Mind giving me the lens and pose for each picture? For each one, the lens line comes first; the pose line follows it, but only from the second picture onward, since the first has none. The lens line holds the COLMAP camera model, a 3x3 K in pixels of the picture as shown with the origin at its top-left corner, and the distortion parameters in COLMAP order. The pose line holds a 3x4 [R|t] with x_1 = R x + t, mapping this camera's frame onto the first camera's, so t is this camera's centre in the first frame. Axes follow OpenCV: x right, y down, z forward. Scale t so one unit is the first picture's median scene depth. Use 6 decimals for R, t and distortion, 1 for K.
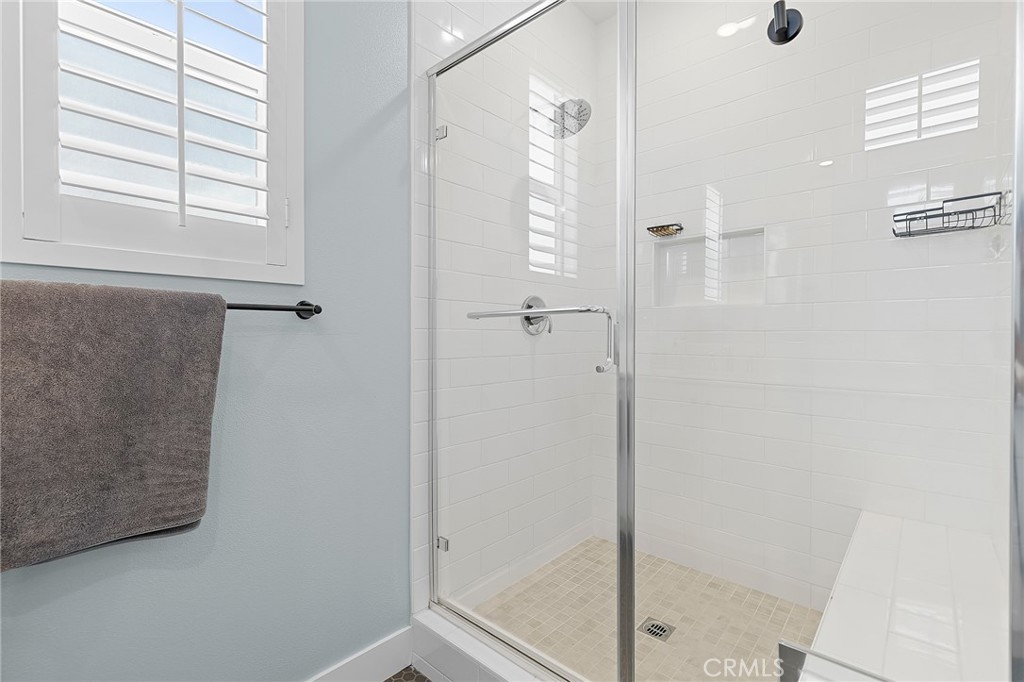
lens RADIAL K [[463.4, 0, 509.0], [0, 463.4, 336.5], [0, 0, 1]] dist [-0.000981, 0.000386]
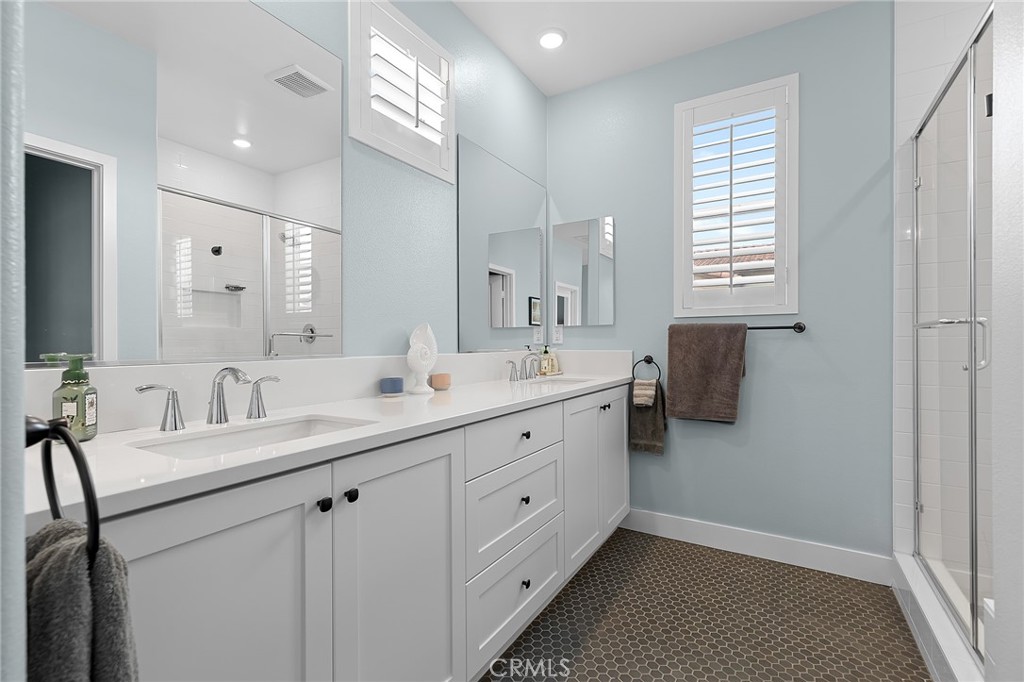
lens RADIAL K [[463.4, 0, 507.9], [0, 463.4, 340.4], [0, 0, 1]] dist [-0.000981, 0.000386]
pose [[0.198289, -0.006757, -0.980120, 1.371360], [-0.004689, 0.999958, -0.007842, 0.012977], [0.980132, 0.006151, 0.198249, -0.558395]]
